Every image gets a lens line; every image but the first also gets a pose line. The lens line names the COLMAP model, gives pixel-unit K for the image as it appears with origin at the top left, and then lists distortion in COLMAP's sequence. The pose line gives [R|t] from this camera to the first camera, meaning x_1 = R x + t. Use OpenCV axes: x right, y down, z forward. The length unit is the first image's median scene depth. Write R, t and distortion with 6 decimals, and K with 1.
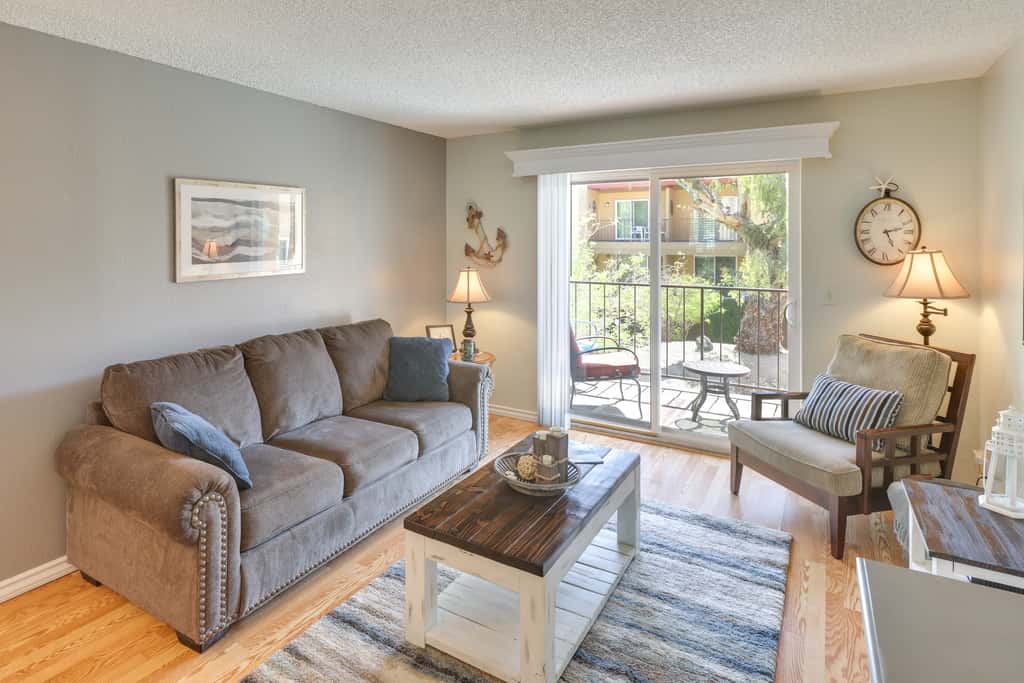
lens RADIAL K [[587.6, 0, 421.7], [0, 587.6, 241.7], [0, 0, 1]] dist [0.007906, -0.004387]
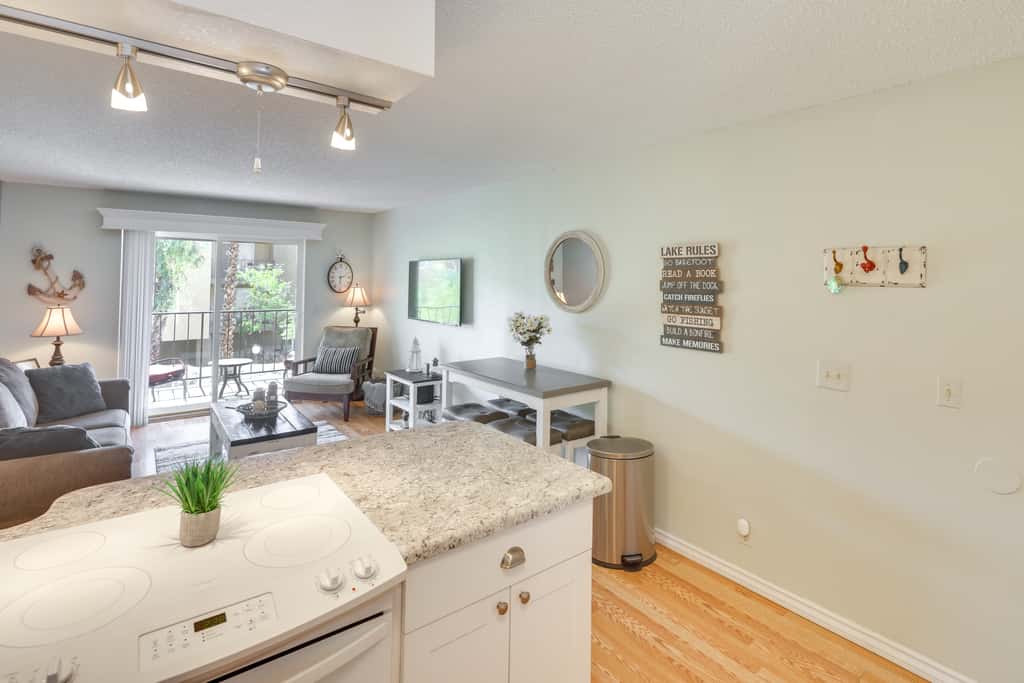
lens RADIAL K [[497.7, 0, 517.5], [0, 497.7, 262.2], [0, 0, 1]] dist [0.009629, -0.006849]
pose [[0.308357, 0.033132, 0.950693, -0.726121], [-0.005351, 0.999438, -0.033096, -0.014859], [-0.951256, 0.005118, 0.308361, -0.172090]]
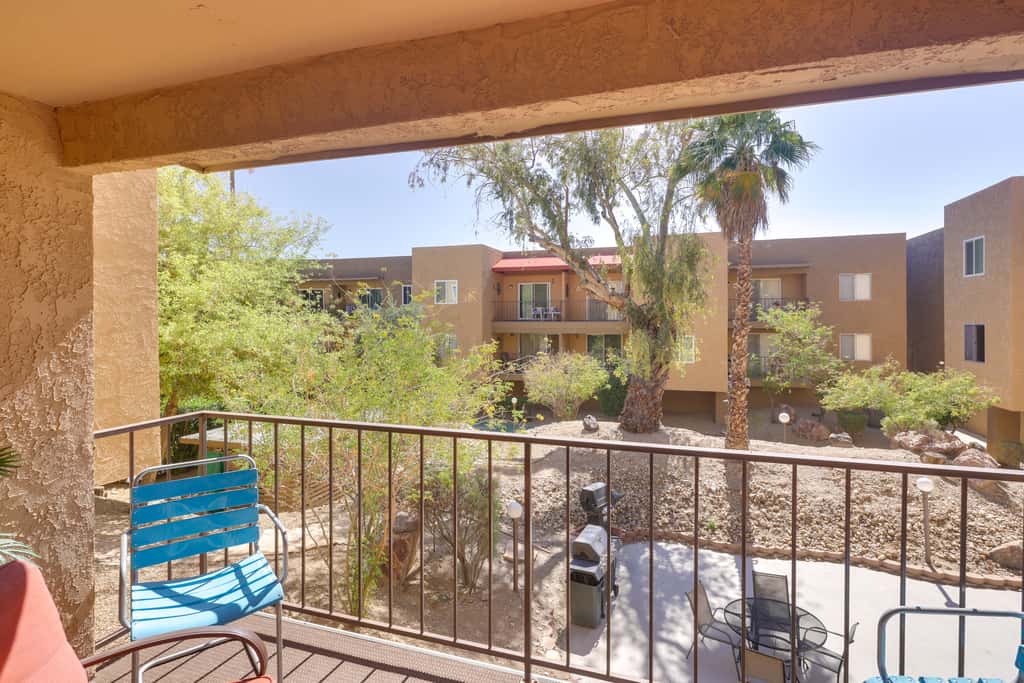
lens RADIAL K [[497.7, 0, 482.6], [0, 497.7, 317.4], [0, 0, 1]] dist [0.009629, -0.006849]
pose [[0.975959, -0.000638, 0.217955, 0.547530], [0.002305, 0.999970, -0.007395, -0.008329], [-0.217944, 0.007719, 0.975931, 1.013691]]
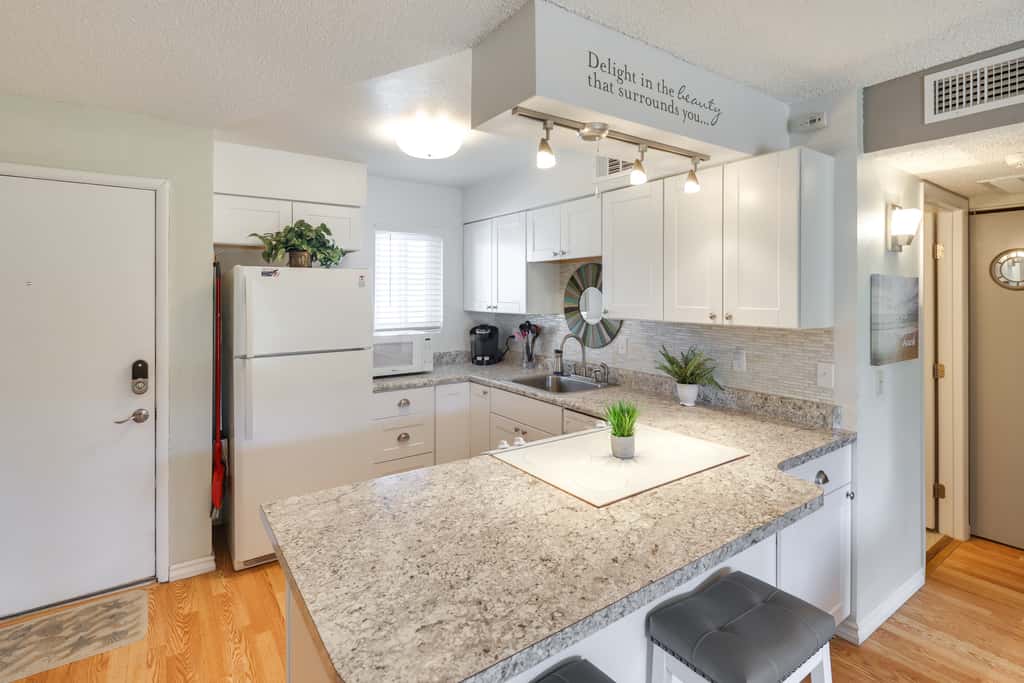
lens RADIAL K [[497.7, 0, 513.7], [0, 497.7, 293.9], [0, 0, 1]] dist [0.009629, -0.006849]
pose [[-0.347018, 0.001302, -0.937858, 0.042146], [-0.009494, 0.999943, 0.004901, 0.001691], [0.937810, 0.010604, -0.346986, 0.209409]]
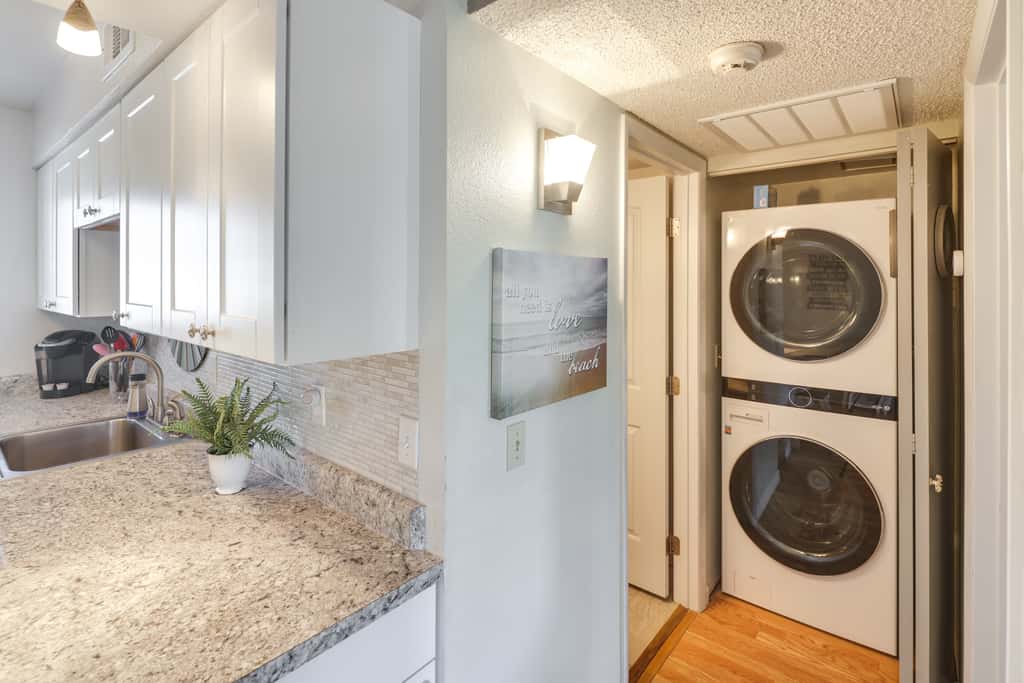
lens RADIAL K [[497.7, 0, 510.4], [0, 497.7, 282.6], [0, 0, 1]] dist [0.009629, -0.006849]
pose [[-0.095980, 0.002769, -0.995379, -0.357978], [-0.012986, 0.999908, 0.004033, -0.002552], [0.995299, 0.013313, -0.095935, 0.450732]]
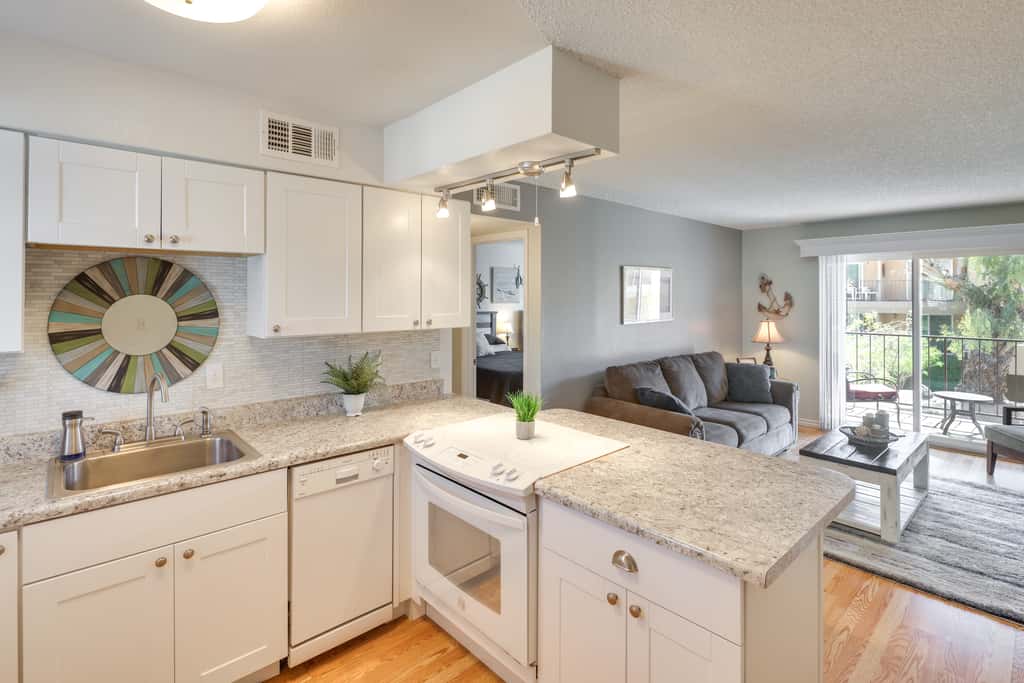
lens RADIAL K [[497.7, 0, 517.0], [0, 497.7, 291.0], [0, 0, 1]] dist [0.009629, -0.006849]
pose [[0.976698, 0.000611, -0.214618, -0.342385], [-0.004232, 0.999856, -0.016409, -0.004538], [0.214577, 0.016935, 0.976560, -0.460247]]
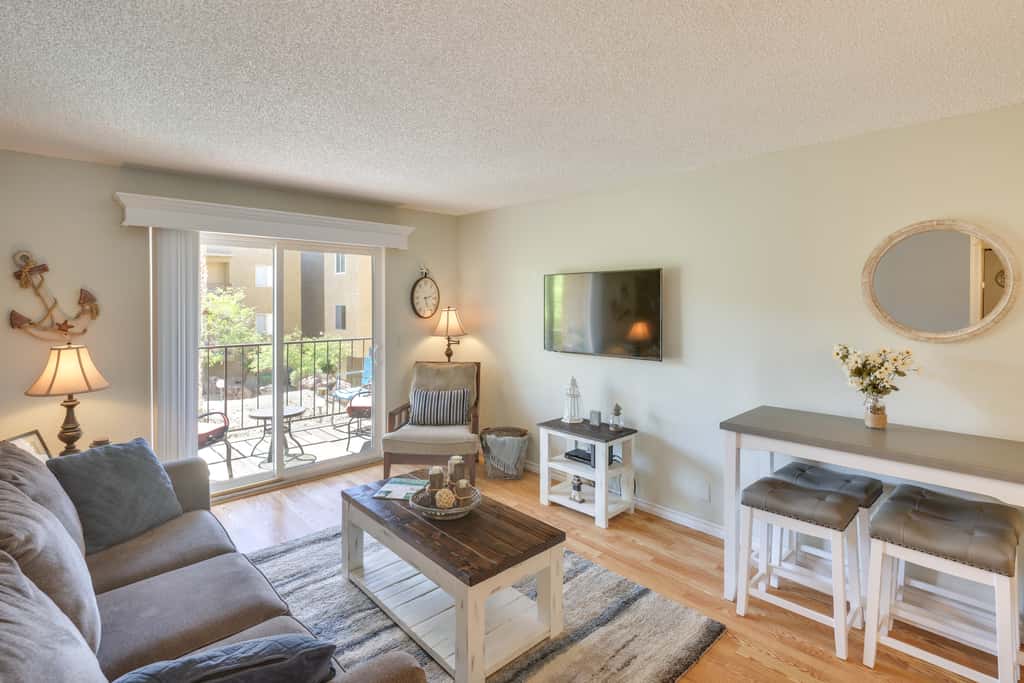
lens RADIAL K [[497.7, 0, 519.7], [0, 497.7, 304.8], [0, 0, 1]] dist [0.009629, -0.006849]
pose [[0.209963, -0.007236, 0.977682, -0.512387], [0.005389, 0.999966, 0.006244, -0.005184], [-0.977694, 0.003957, 0.209995, 0.437602]]
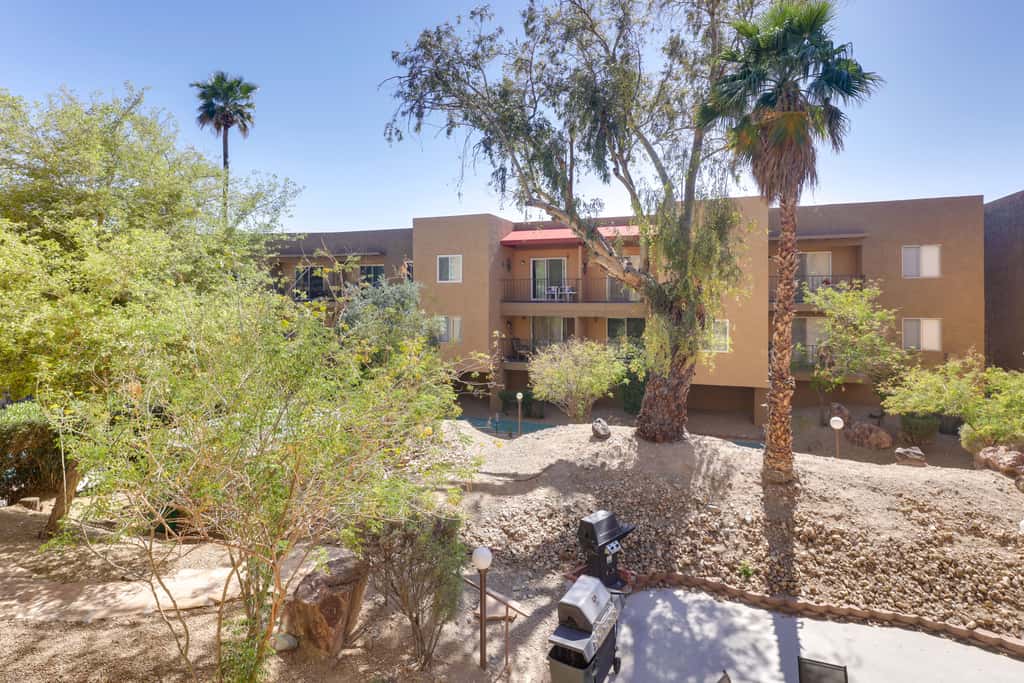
lens RADIAL K [[537.9, 0, 515.5], [0, 537.9, 297.1], [0, 0, 1]] dist [0.006652, -0.003602]
pose [[0.973306, -0.000876, 0.229509, 0.948334], [0.002703, 0.999967, -0.007646, -0.022137], [-0.229494, 0.008063, 0.973277, 1.467234]]
